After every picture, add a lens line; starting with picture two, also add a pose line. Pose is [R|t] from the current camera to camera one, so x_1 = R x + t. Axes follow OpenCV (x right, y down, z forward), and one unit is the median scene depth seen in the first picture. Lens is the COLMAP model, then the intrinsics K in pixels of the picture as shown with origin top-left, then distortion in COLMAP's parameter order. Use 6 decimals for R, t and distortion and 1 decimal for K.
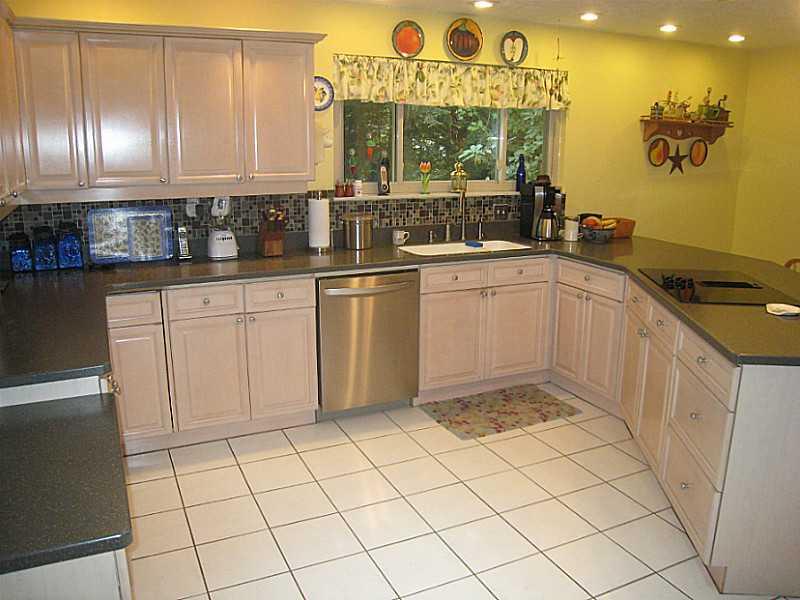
lens RADIAL K [[657.1, 0, 399.4], [0, 657.1, 297.4], [0, 0, 1]] dist [-0.170554, 0.115420]
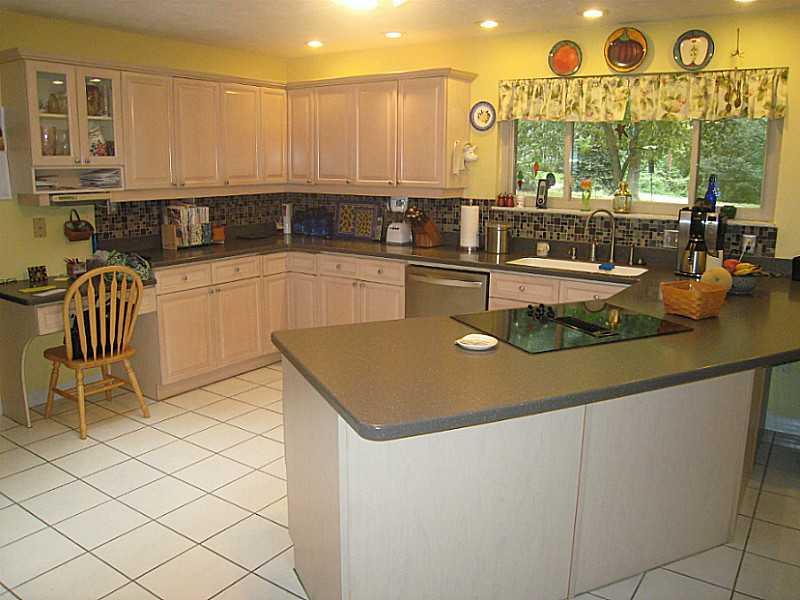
lens RADIAL K [[657.1, 0, 400.6], [0, 657.1, 297.1], [0, 0, 1]] dist [-0.170554, 0.115420]
pose [[0.495406, 0.171389, -0.851586, 0.780686], [-0.205012, 0.975718, 0.077107, -0.051312], [0.844123, 0.136386, 0.518513, 0.285414]]
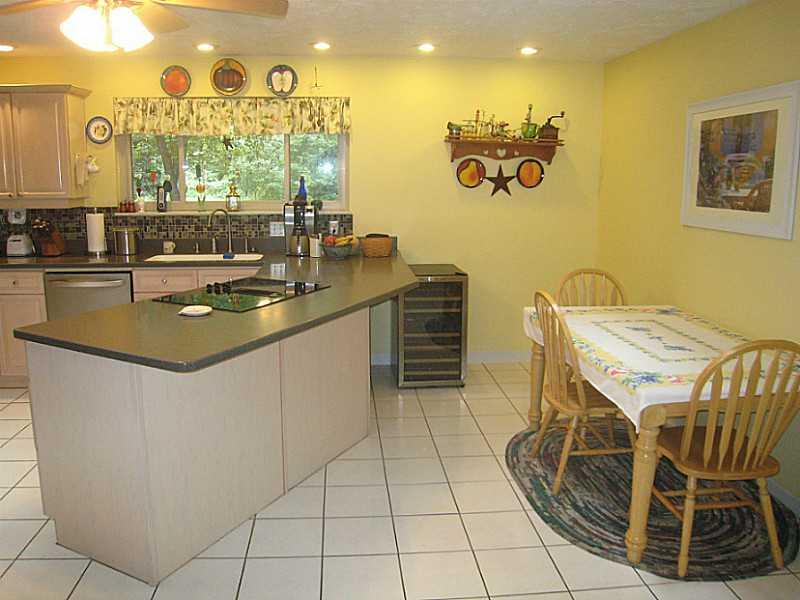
lens RADIAL K [[657.1, 0, 396.4], [0, 657.1, 296.6], [0, 0, 1]] dist [-0.170554, 0.115420]
pose [[0.934470, 0.067816, -0.349522, 0.799184], [-0.084970, 0.995804, -0.033963, 0.001749], [0.345753, 0.061436, 0.936312, 0.056906]]
